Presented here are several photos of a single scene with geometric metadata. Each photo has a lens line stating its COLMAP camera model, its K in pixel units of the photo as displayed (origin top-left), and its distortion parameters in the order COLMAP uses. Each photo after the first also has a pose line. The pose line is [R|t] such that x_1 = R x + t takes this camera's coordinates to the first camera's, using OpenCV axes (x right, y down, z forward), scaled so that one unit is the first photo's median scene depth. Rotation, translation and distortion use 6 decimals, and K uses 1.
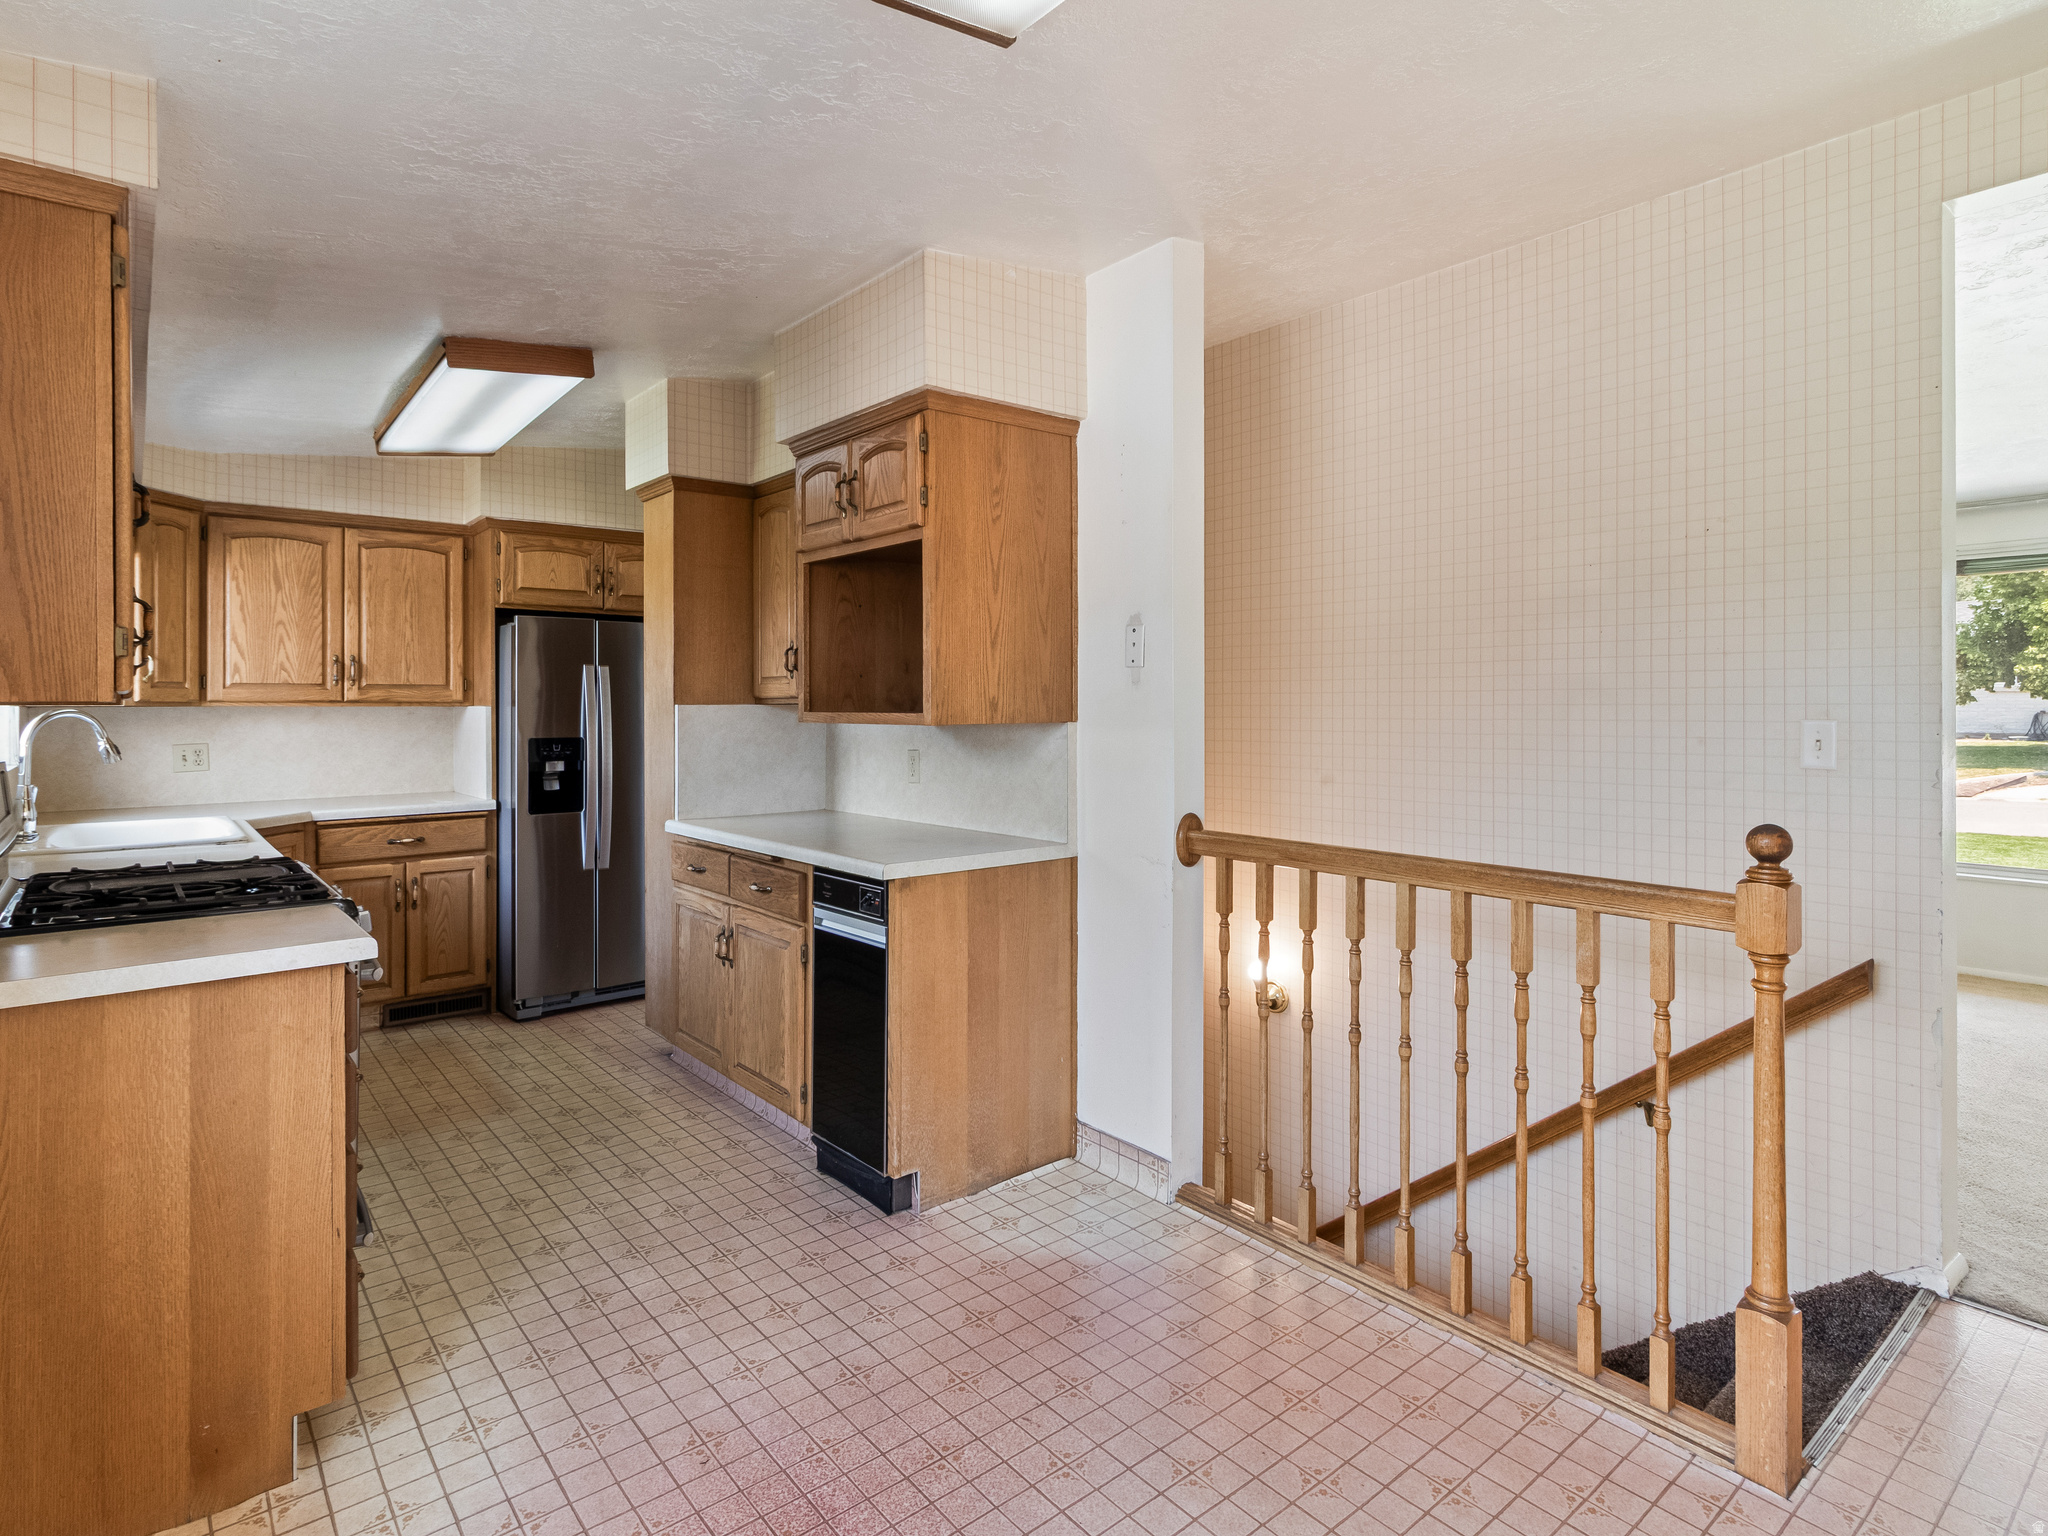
lens RADIAL K [[1077.0, 0, 1022.0], [0, 1077.0, 732.1], [0, 0, 1]] dist [0.001378, 0.000379]
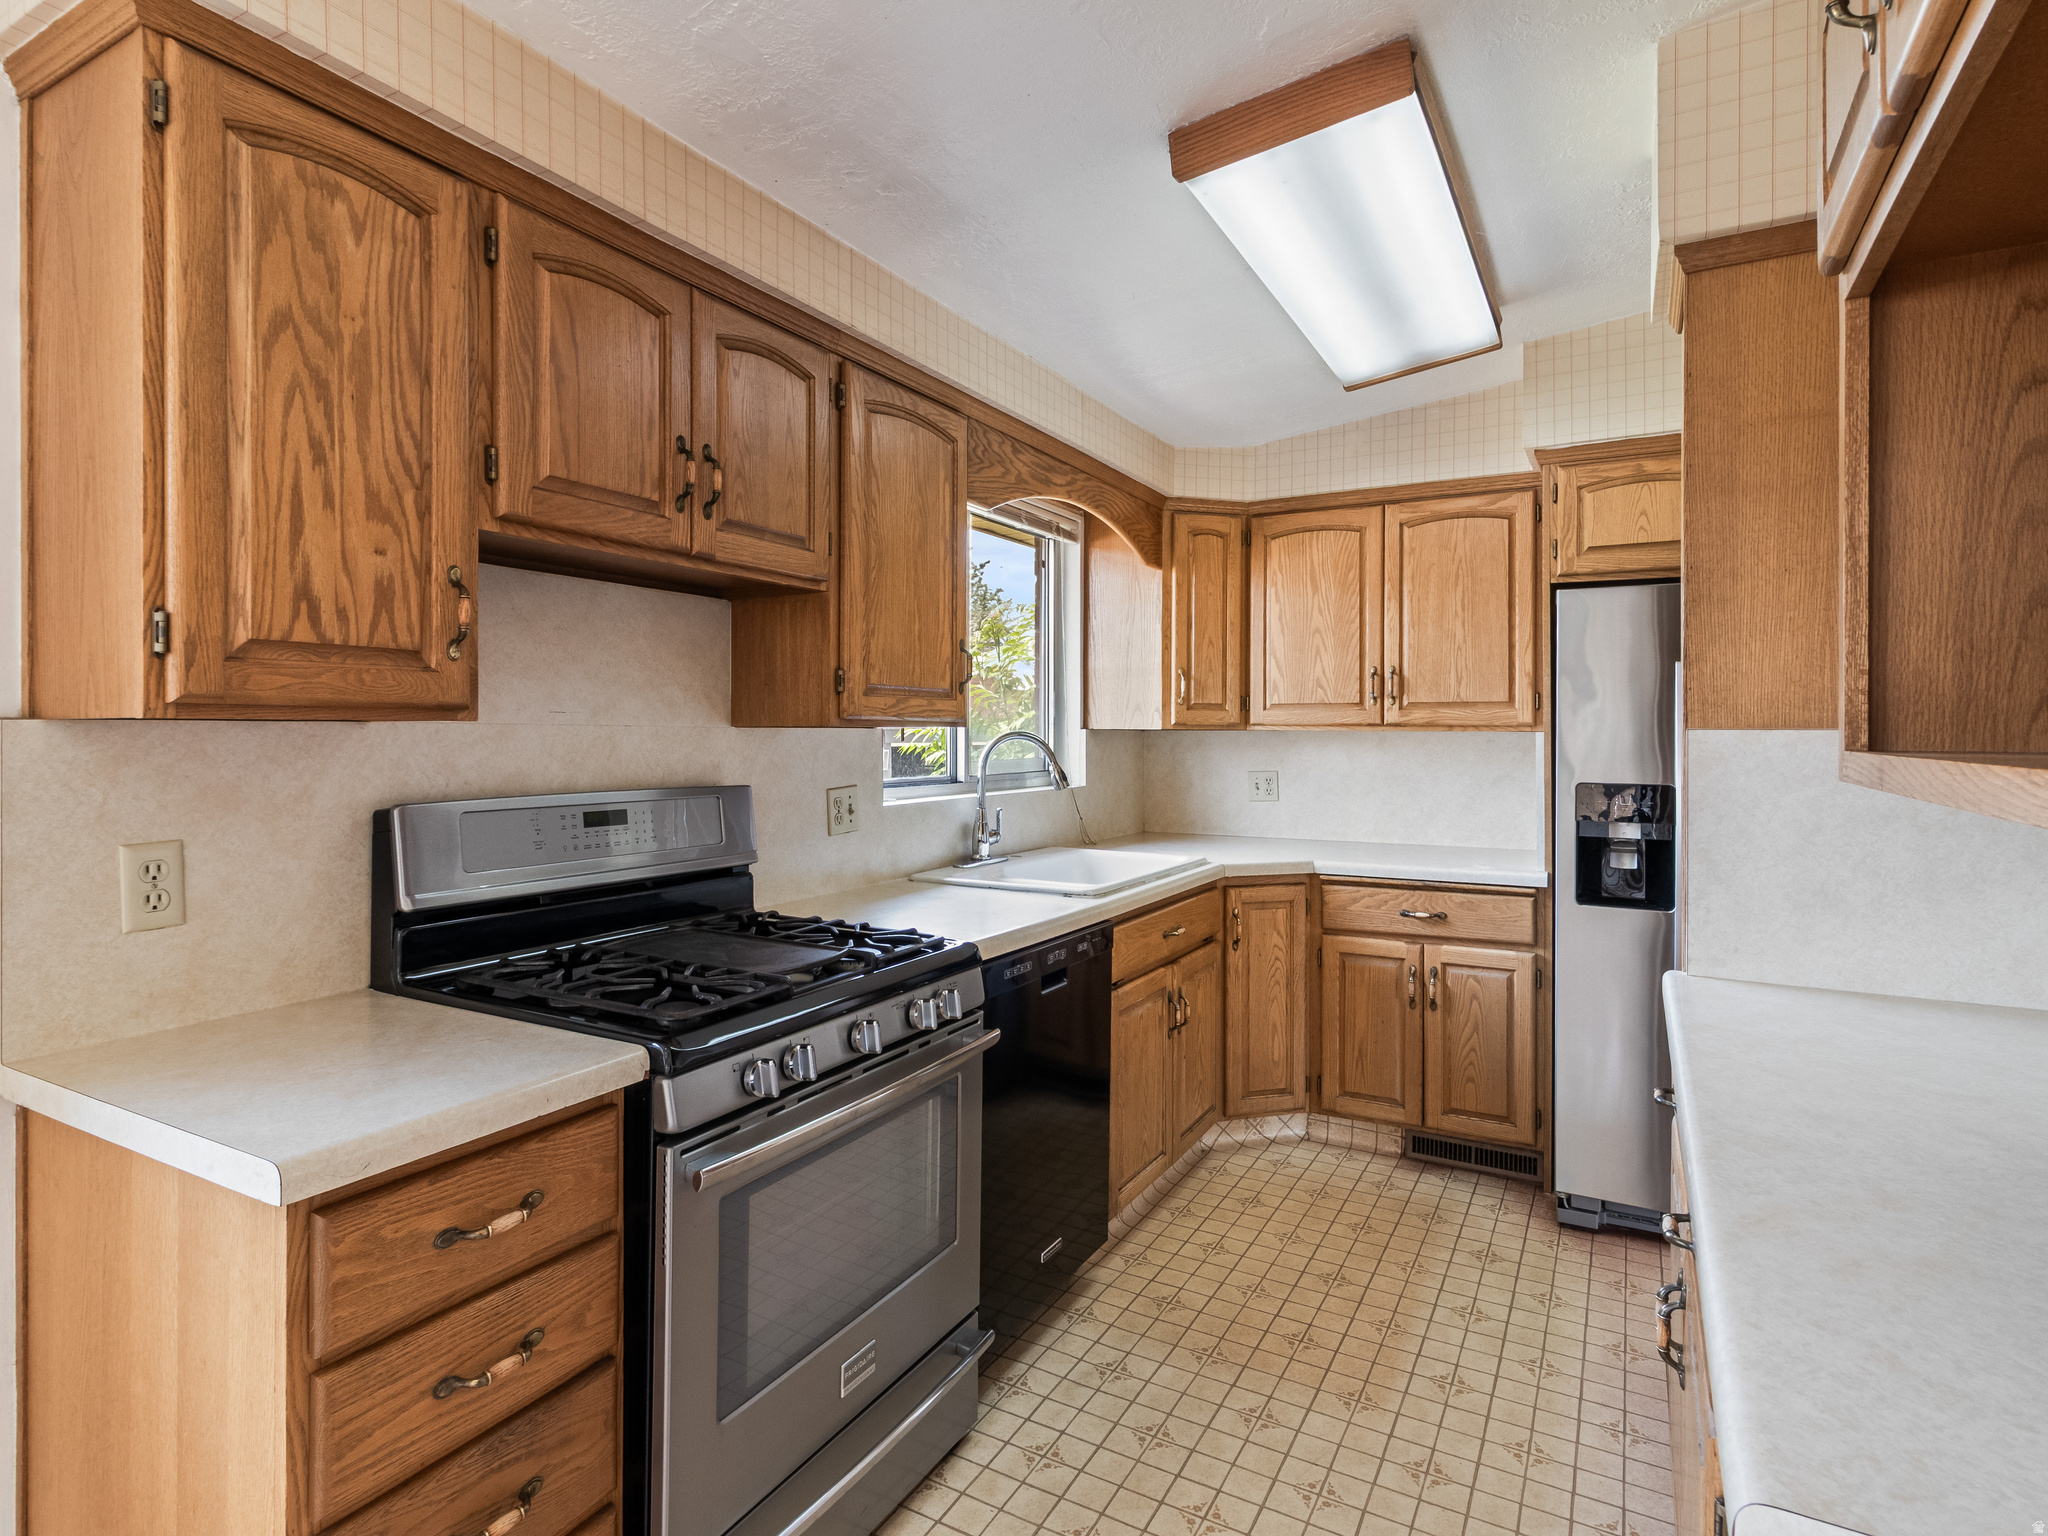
lens RADIAL K [[1077.0, 0, 1022.0], [0, 1077.0, 732.1], [0, 0, 1]] dist [0.001378, 0.000379]
pose [[0.370704, 0.004400, -0.928741, 0.007206], [-0.026339, 0.999636, -0.005777, -0.011822], [0.928377, 0.026603, 0.370685, 0.468671]]
